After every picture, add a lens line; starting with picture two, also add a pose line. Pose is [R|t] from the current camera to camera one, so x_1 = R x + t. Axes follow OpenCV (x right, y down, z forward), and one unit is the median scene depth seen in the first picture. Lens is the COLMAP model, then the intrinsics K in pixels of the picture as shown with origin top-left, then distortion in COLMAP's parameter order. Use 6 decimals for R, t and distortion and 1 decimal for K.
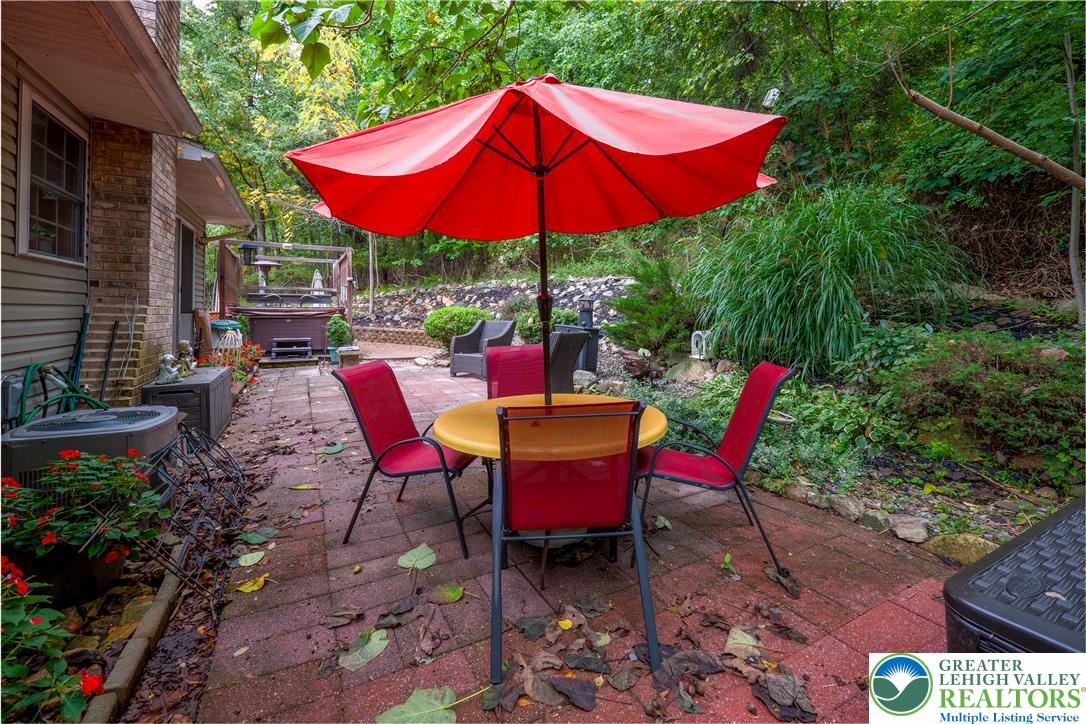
lens RADIAL K [[448.3, 0, 537.9], [0, 448.3, 314.4], [0, 0, 1]] dist [0.000194, 0.000037]
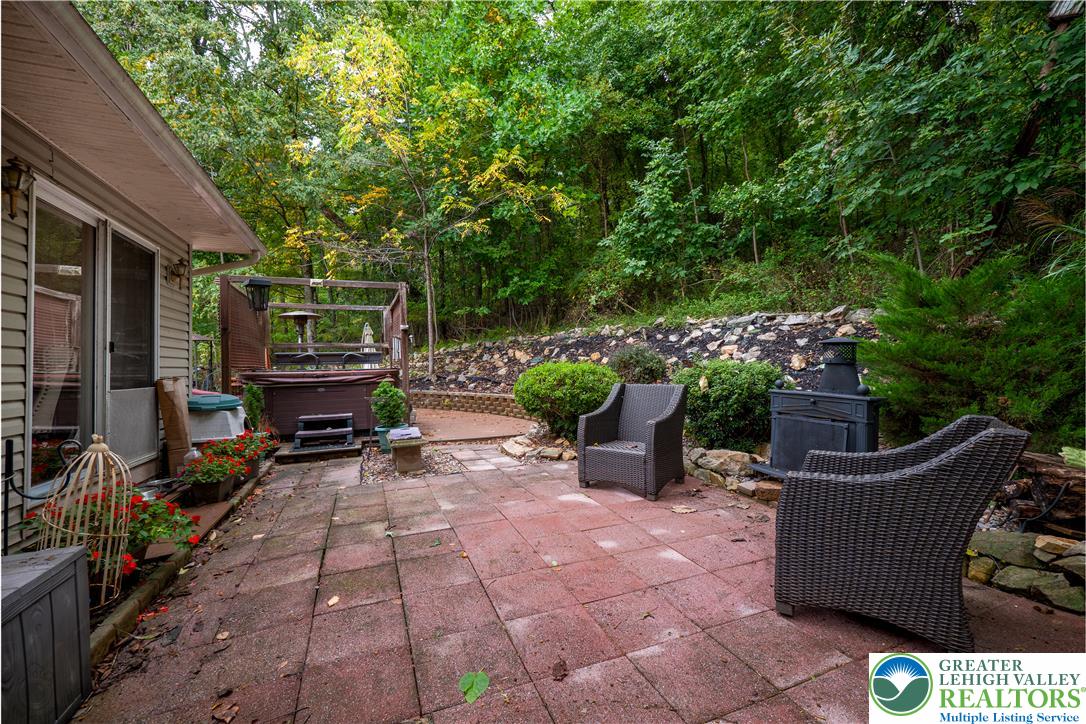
lens RADIAL K [[444.0, 0, 543.0], [0, 444.0, 362.0], [0, 0, 1]] dist [-0.000705, -0.000009]
pose [[0.994488, -0.029824, -0.100519, -0.092358], [0.028358, 0.999470, -0.015982, -0.005439], [0.100942, 0.013044, 0.994807, 0.225761]]
